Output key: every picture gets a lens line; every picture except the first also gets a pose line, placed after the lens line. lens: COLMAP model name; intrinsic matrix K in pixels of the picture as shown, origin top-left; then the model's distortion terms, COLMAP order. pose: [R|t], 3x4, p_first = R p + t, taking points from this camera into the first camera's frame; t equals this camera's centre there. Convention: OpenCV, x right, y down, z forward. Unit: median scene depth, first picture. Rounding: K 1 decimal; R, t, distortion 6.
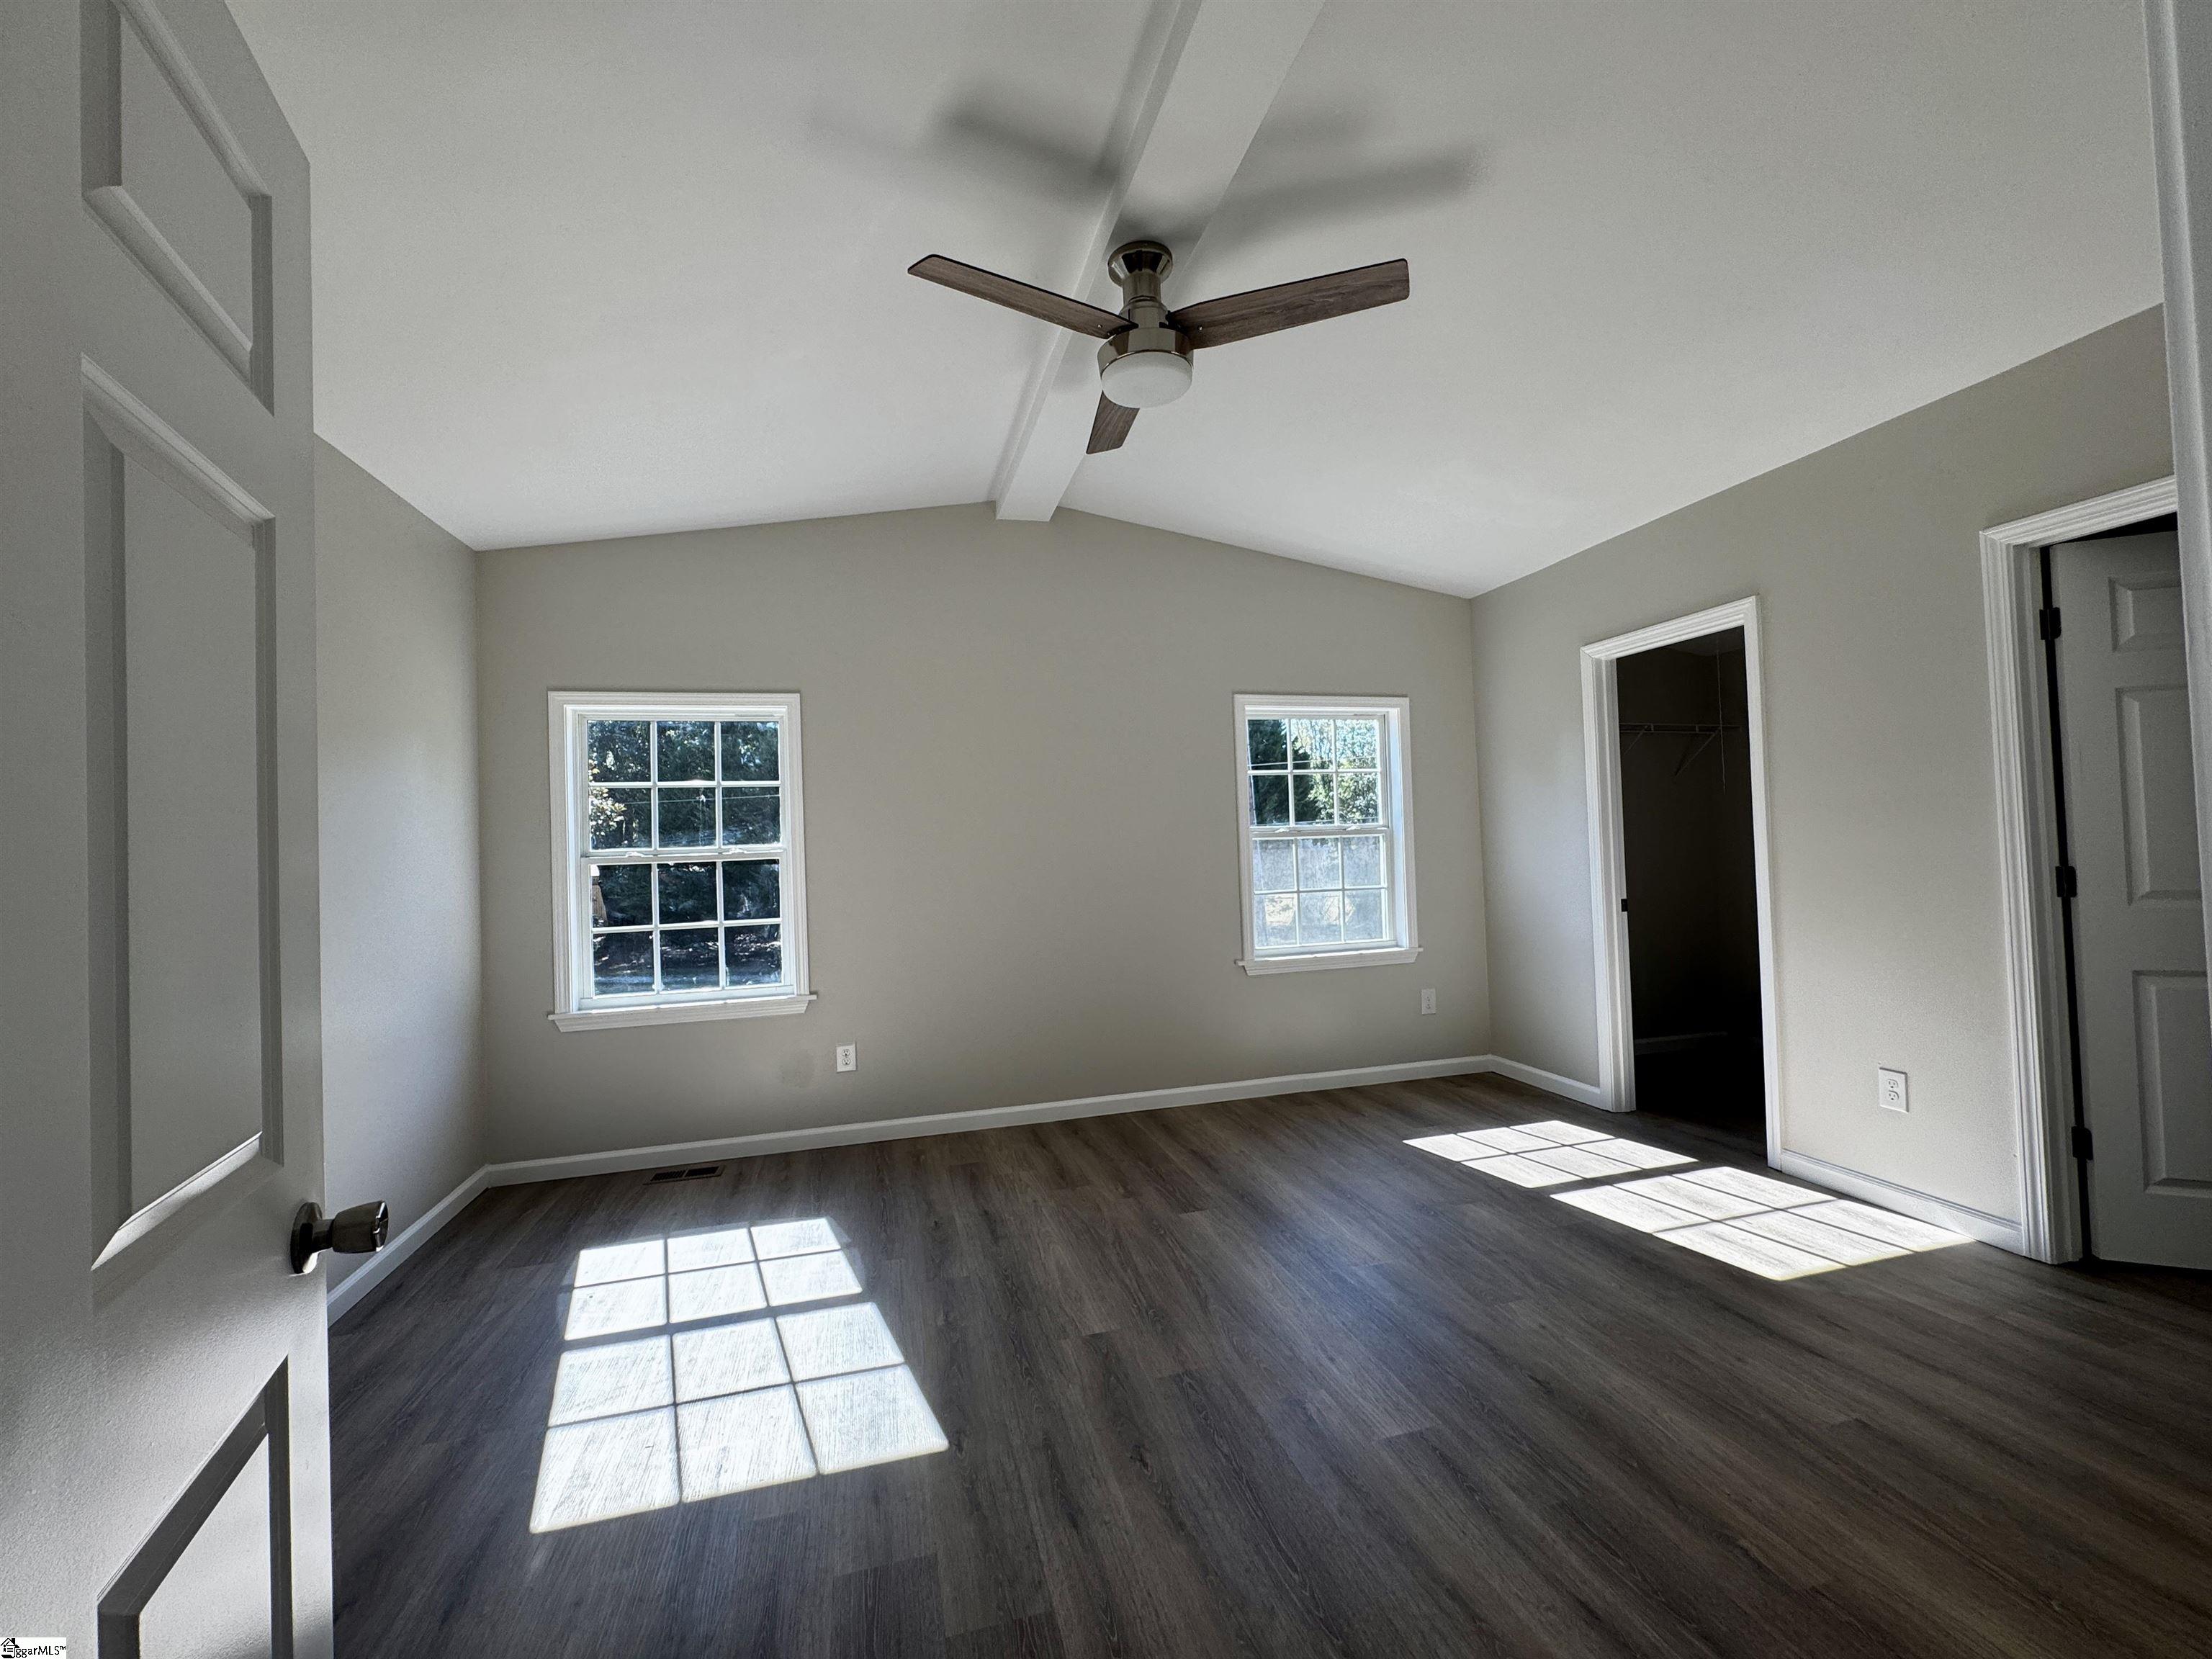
lens RADIAL K [[879.6, 0, 1163.2], [0, 879.6, 825.1], [0, 0, 1]] dist [-0.004577, -0.000027]
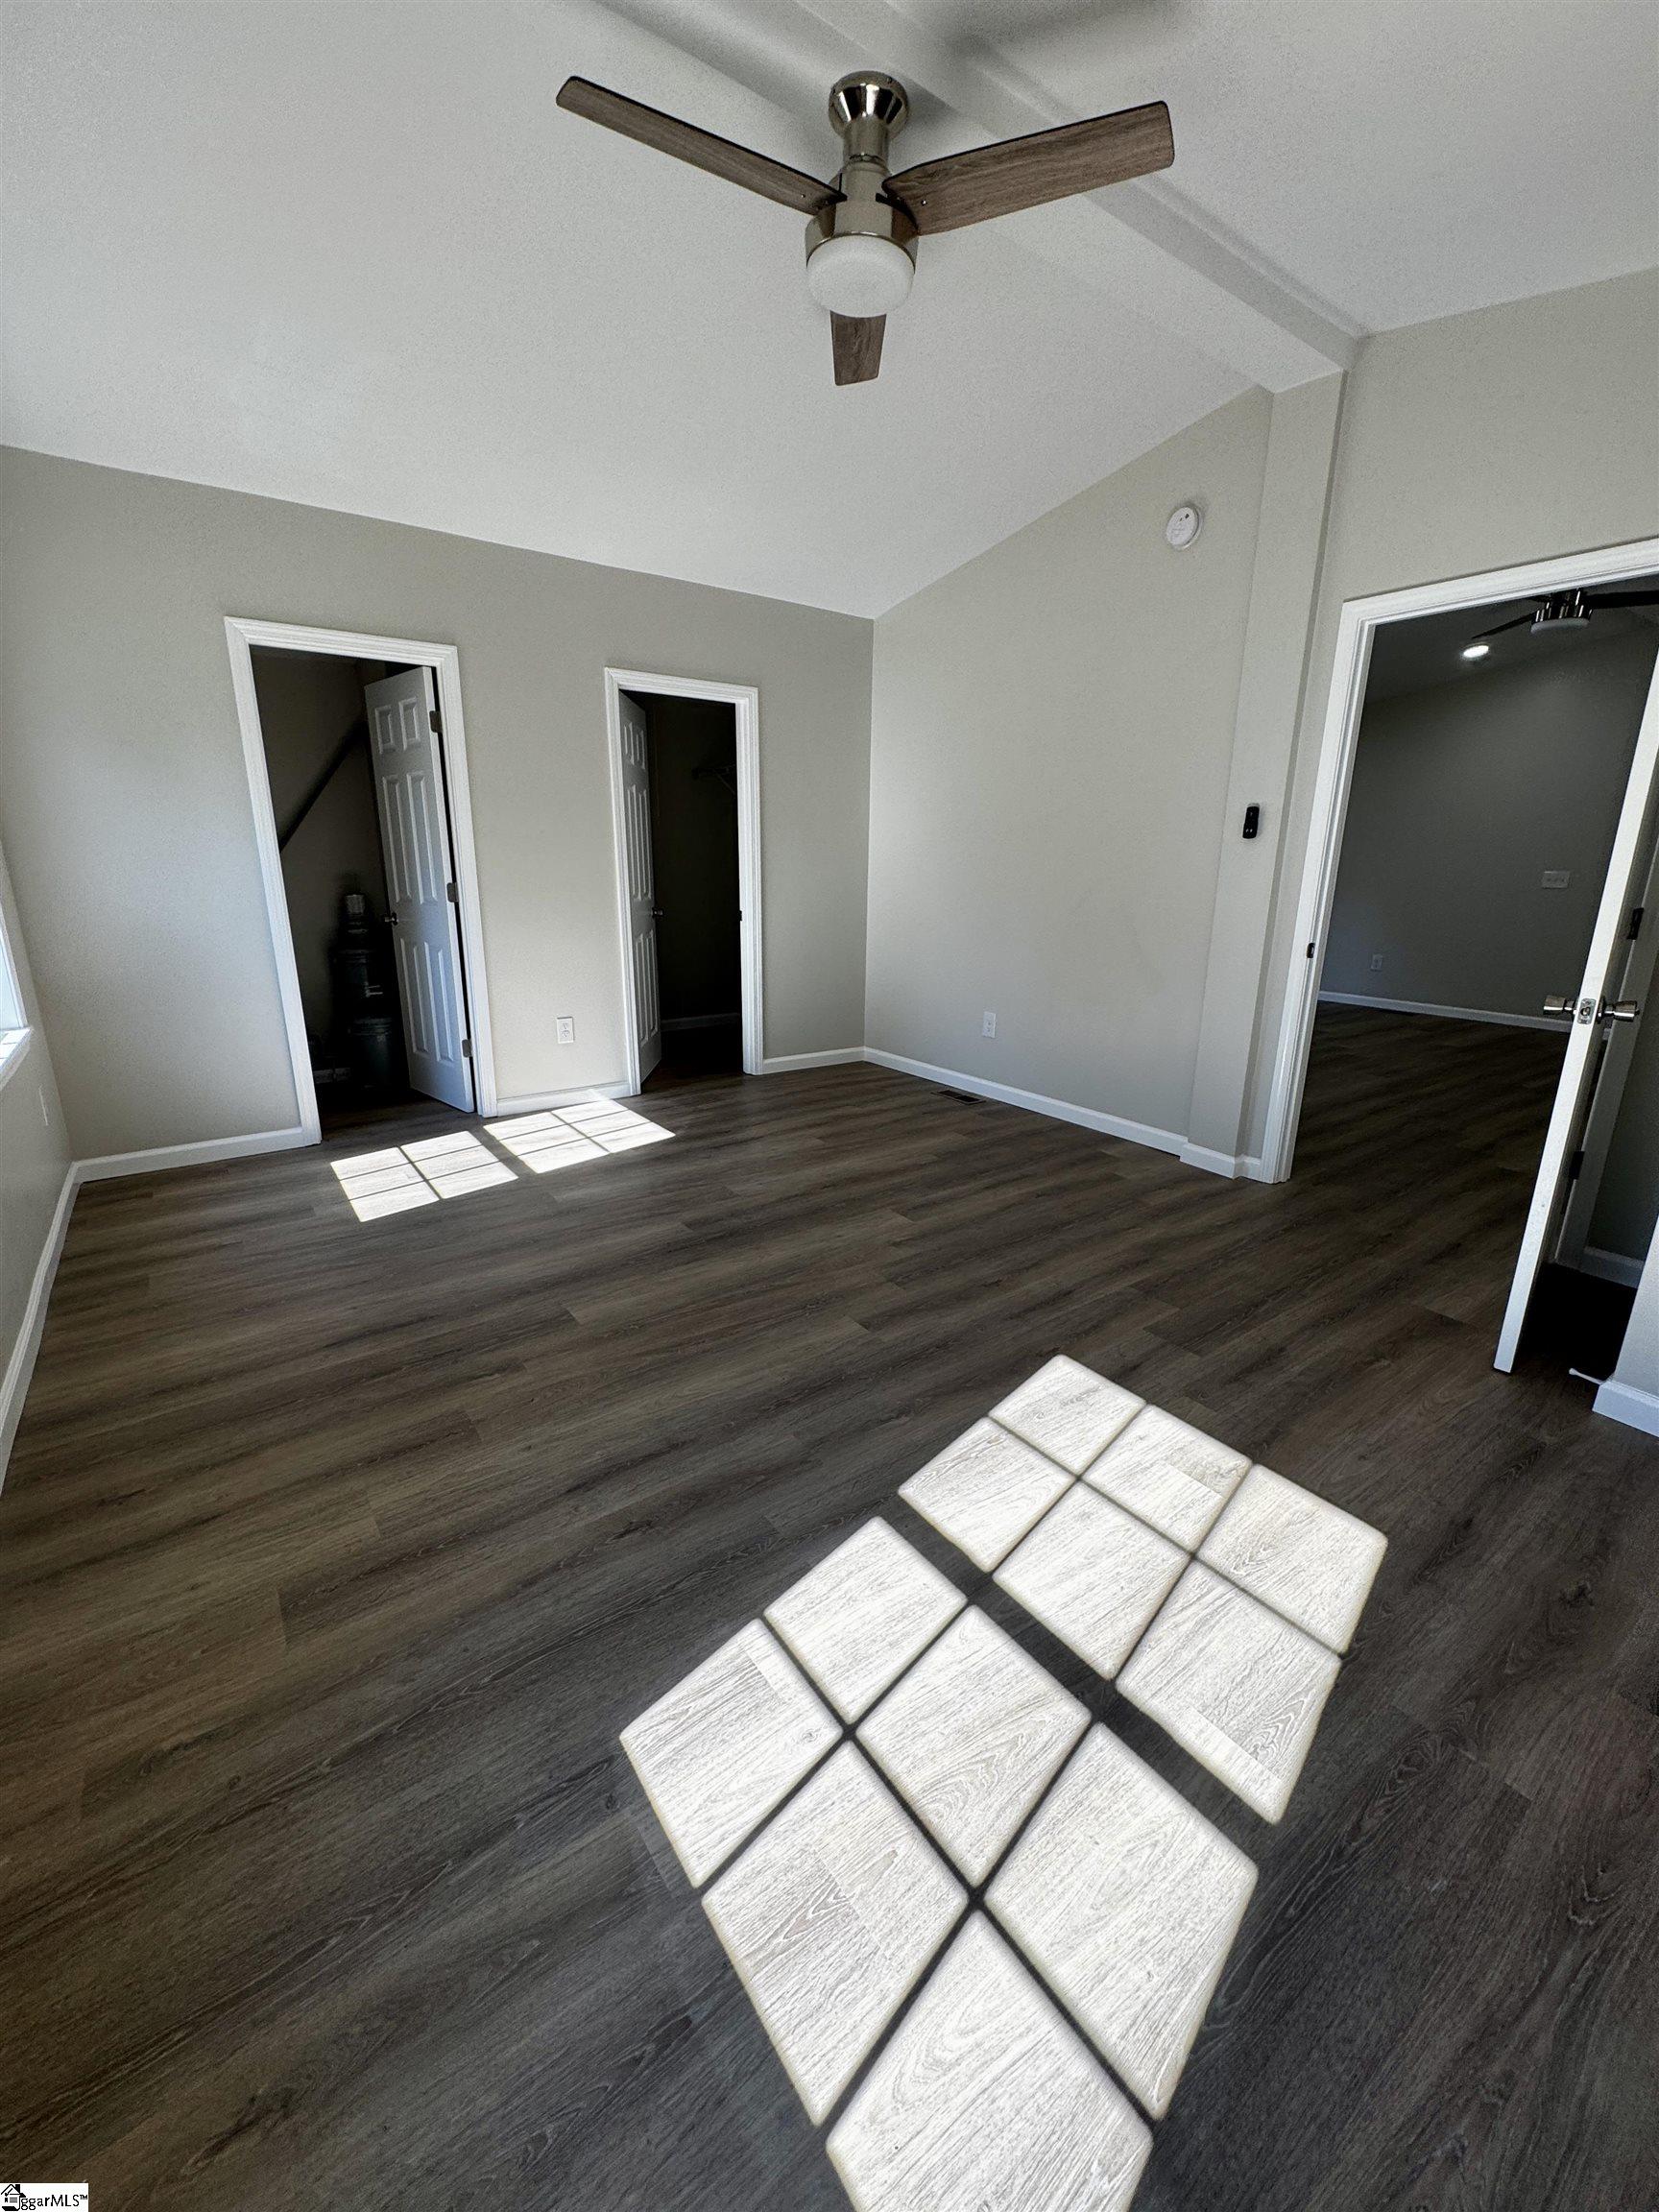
lens RADIAL K [[879.6, 0, 829.5], [0, 879.6, 1106.0], [0, 0, 1]] dist [-0.004577, -0.000027]
pose [[-0.314101, -0.224106, 0.922560, -0.744177], [-0.017597, 0.972948, 0.230354, 0.076341], [-0.949227, 0.056120, -0.309547, 1.052114]]
